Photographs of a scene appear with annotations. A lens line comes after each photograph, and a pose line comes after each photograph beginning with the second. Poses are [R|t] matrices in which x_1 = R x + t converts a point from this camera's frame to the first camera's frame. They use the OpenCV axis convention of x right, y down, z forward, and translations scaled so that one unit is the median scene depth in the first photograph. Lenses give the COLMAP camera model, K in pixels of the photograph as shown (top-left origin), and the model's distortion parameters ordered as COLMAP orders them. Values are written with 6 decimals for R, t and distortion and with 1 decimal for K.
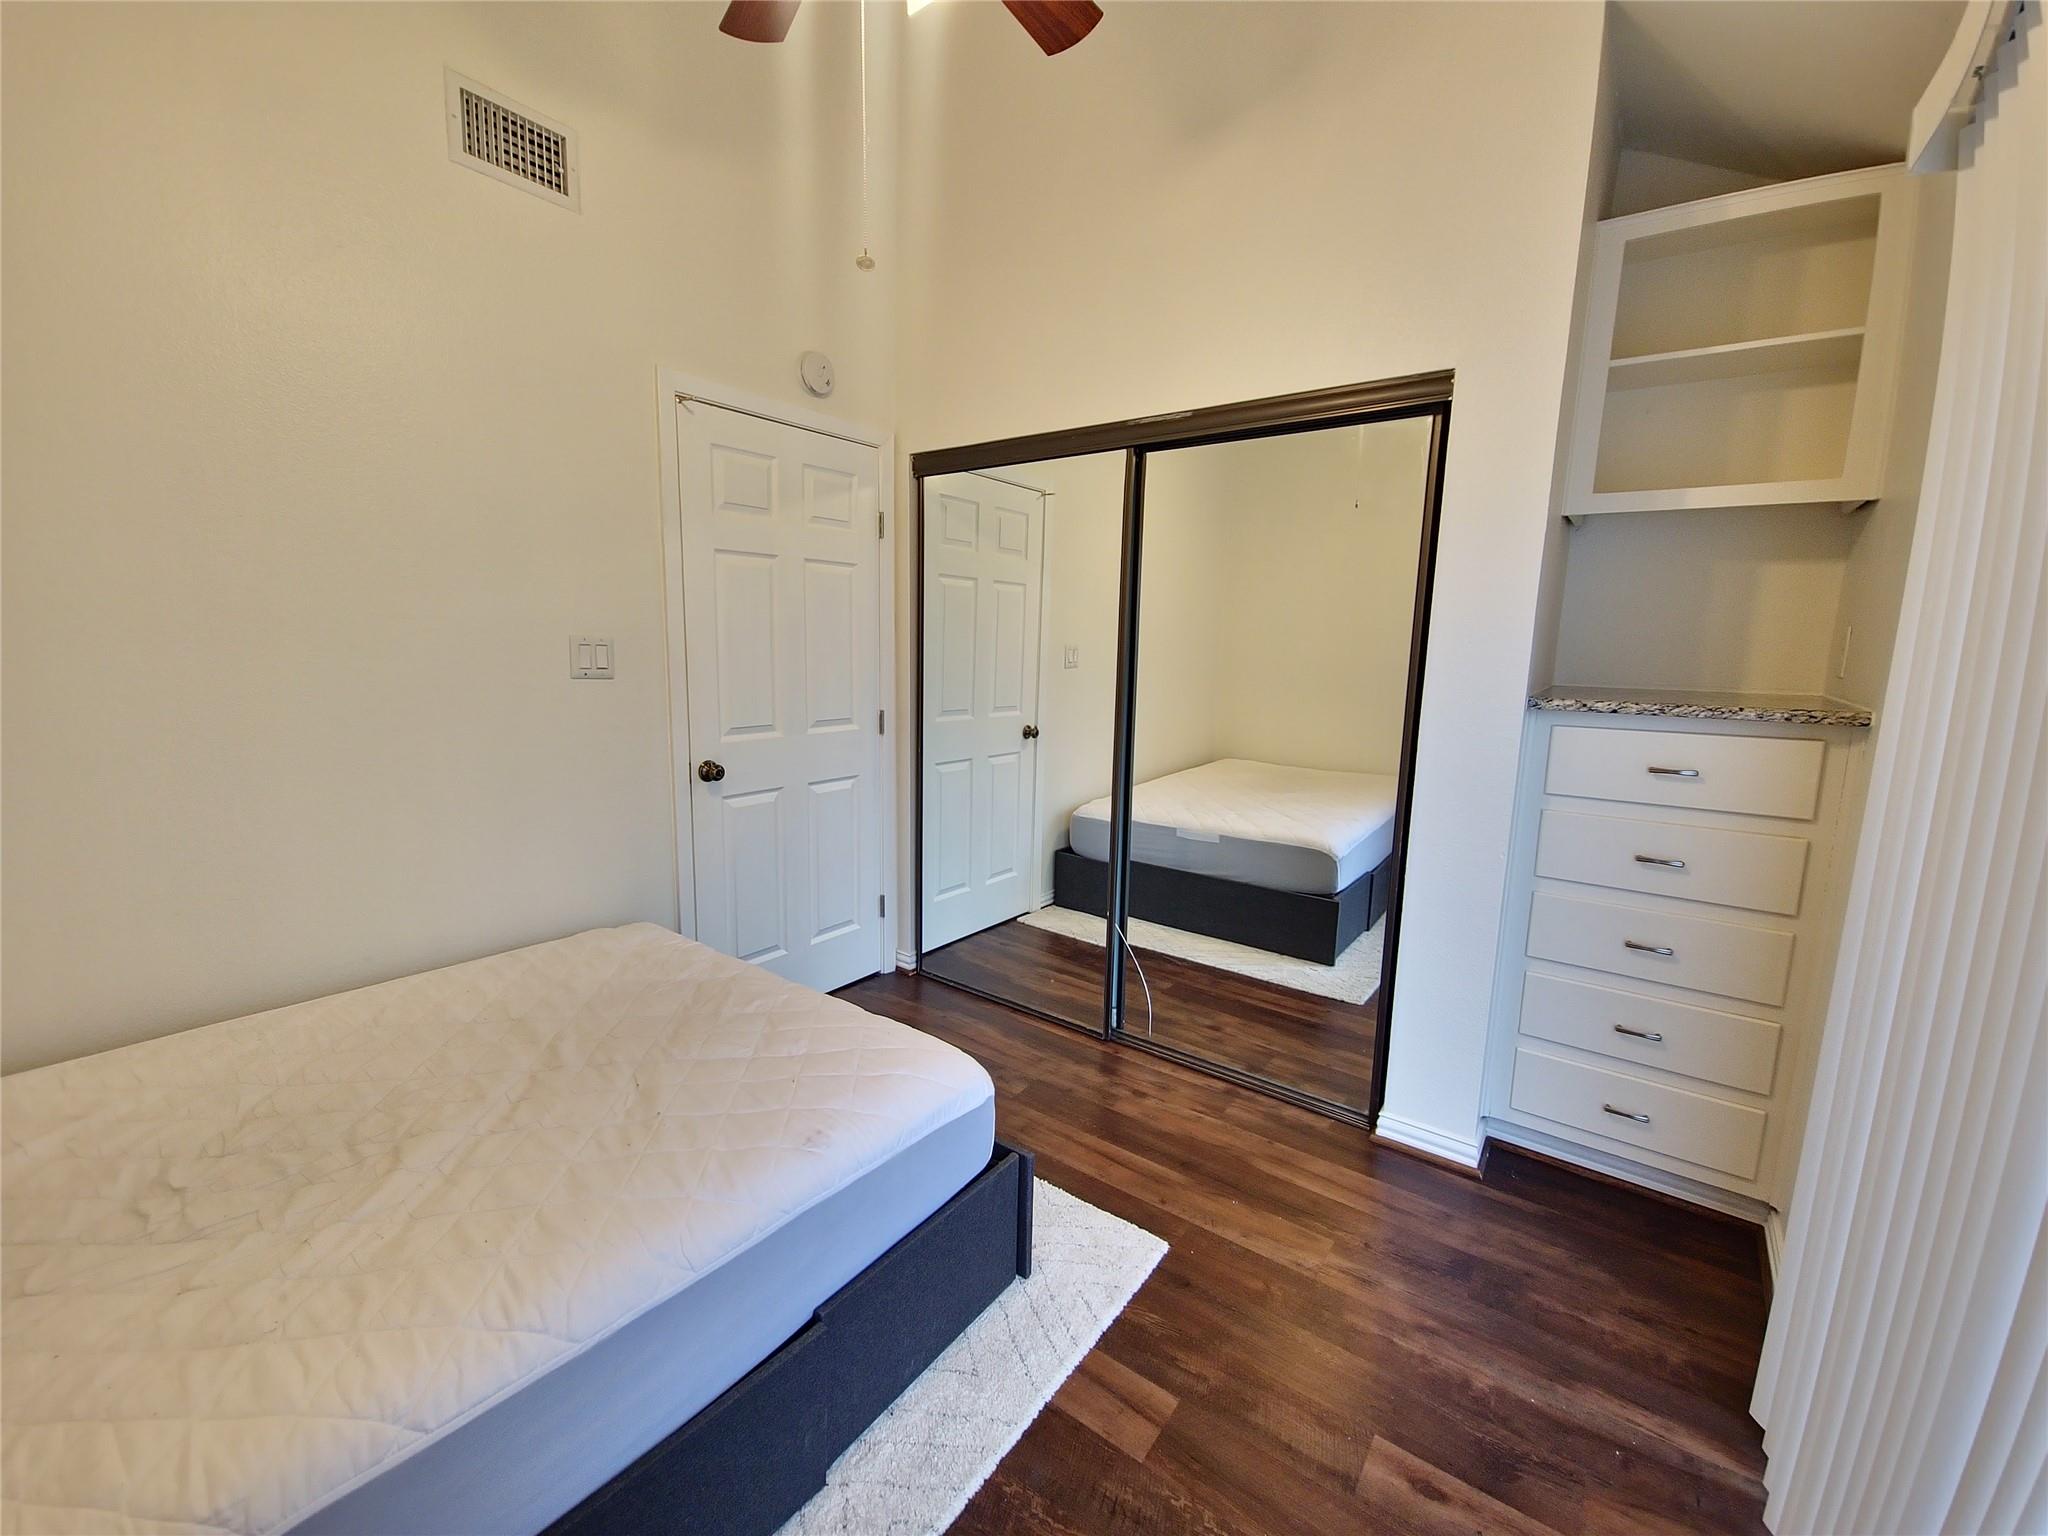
lens RADIAL K [[831.4, 0, 1016.8], [0, 831.4, 771.2], [0, 0, 1]] dist [0.025709, -0.015307]
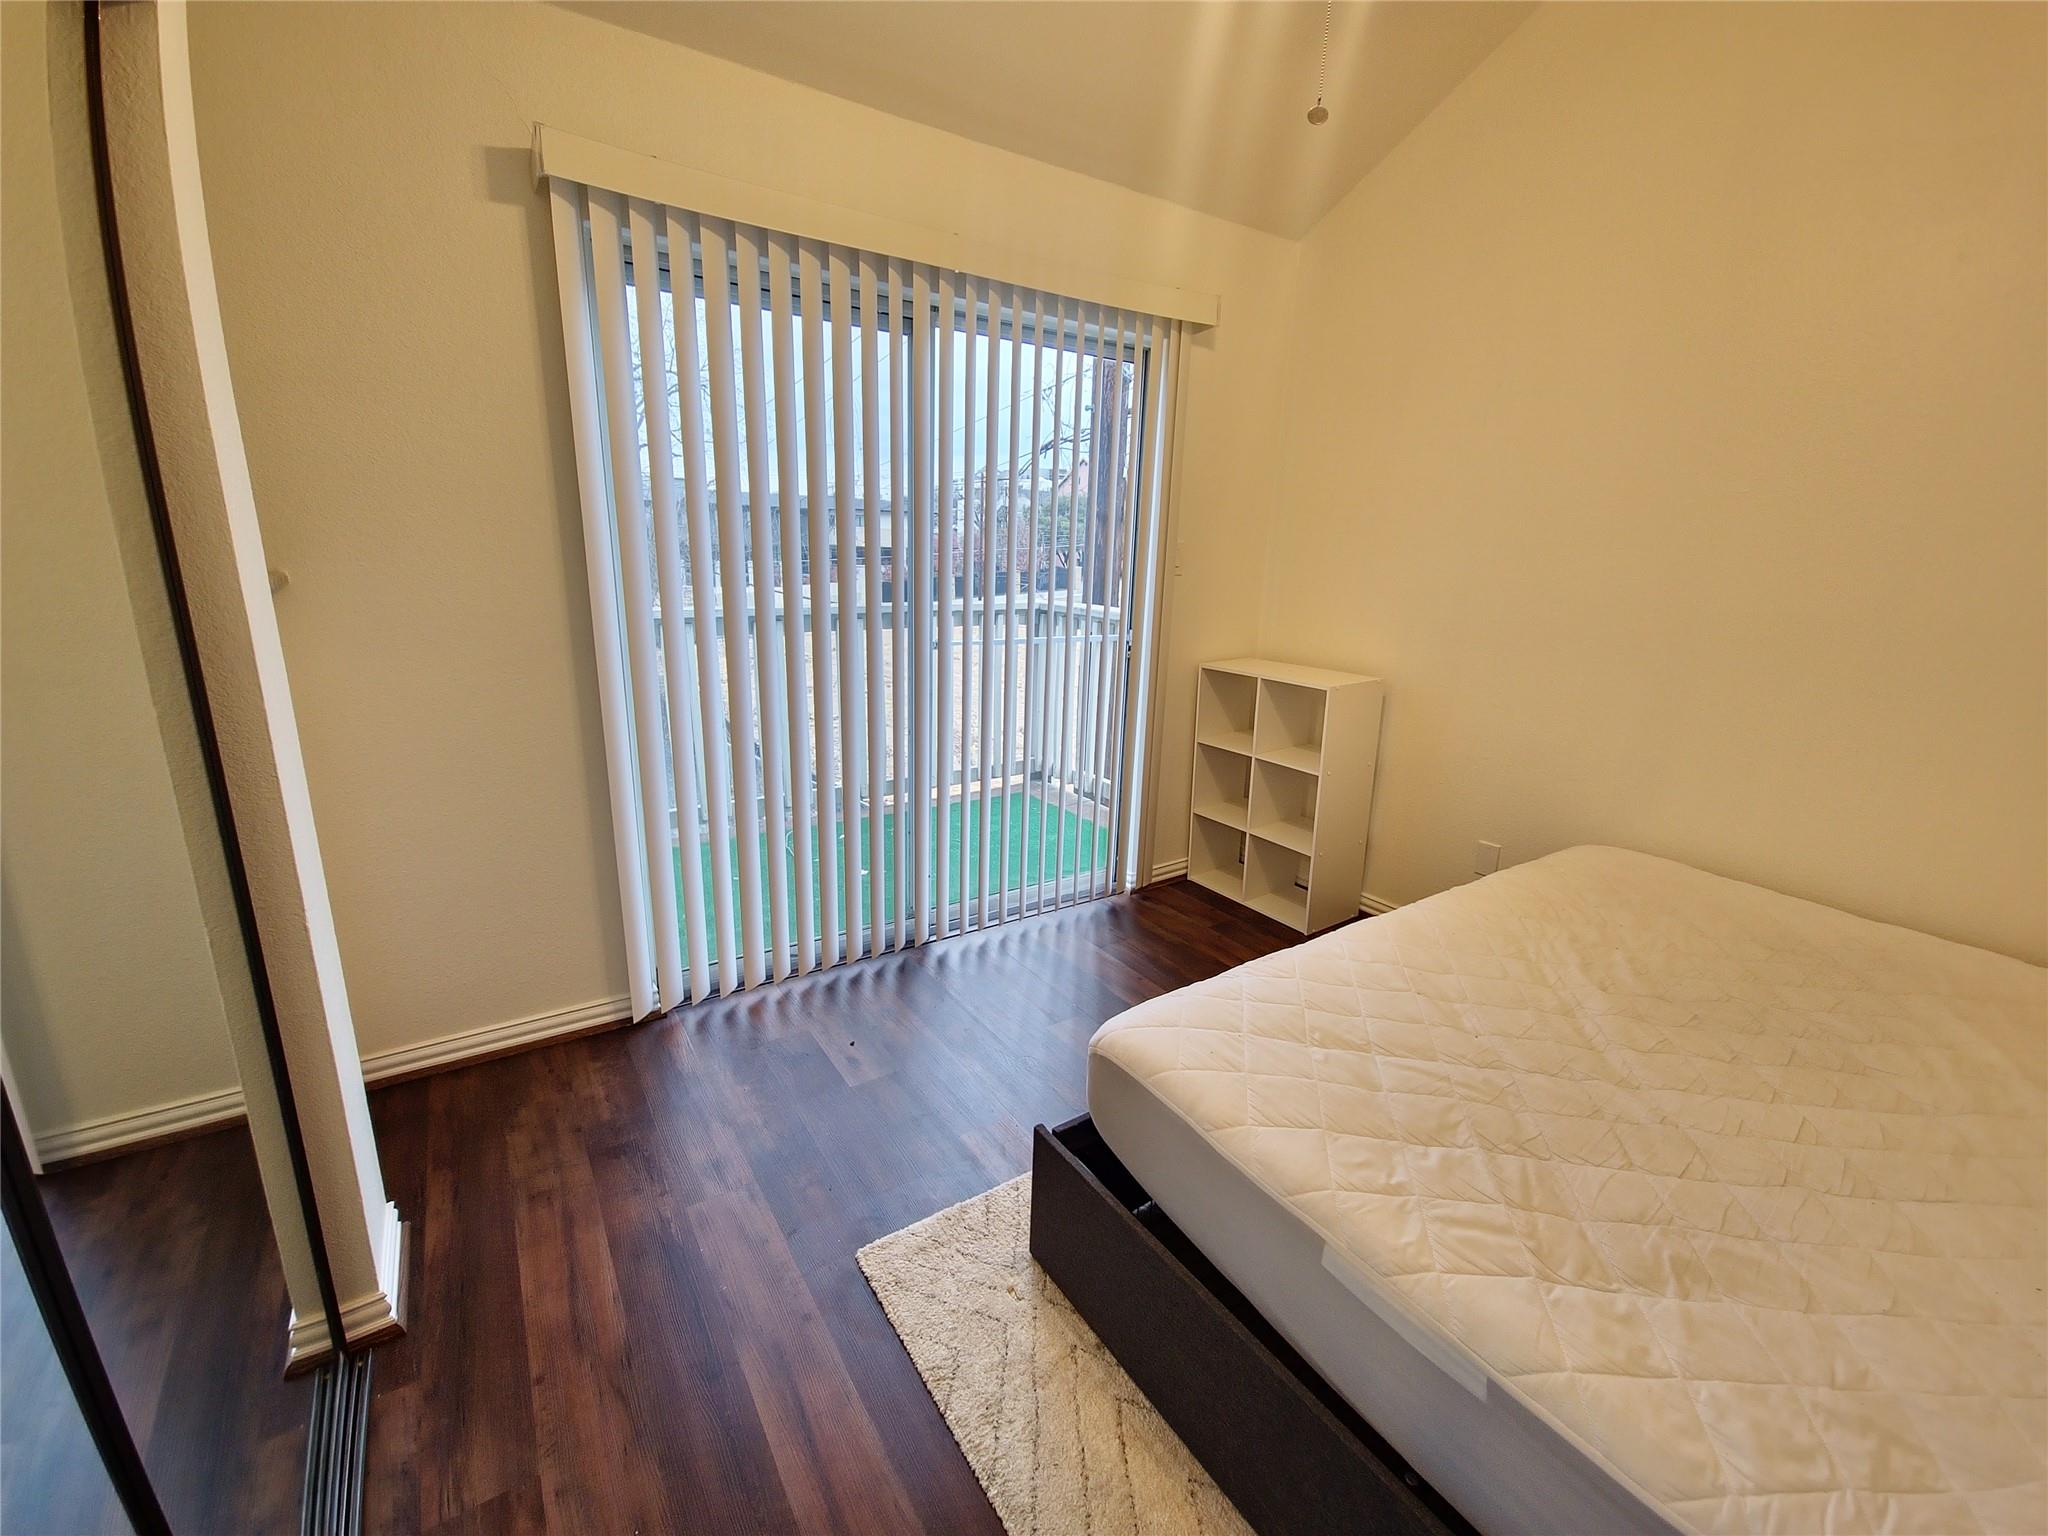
lens RADIAL K [[831.4, 0, 1016.8], [0, 831.4, 771.2], [0, 0, 1]] dist [0.025709, -0.015307]
pose [[-0.941201, -0.126629, 0.313218, -0.175672], [0.008962, 0.917417, 0.397827, -0.221151], [-0.337728, 0.377242, -0.862339, 1.532388]]
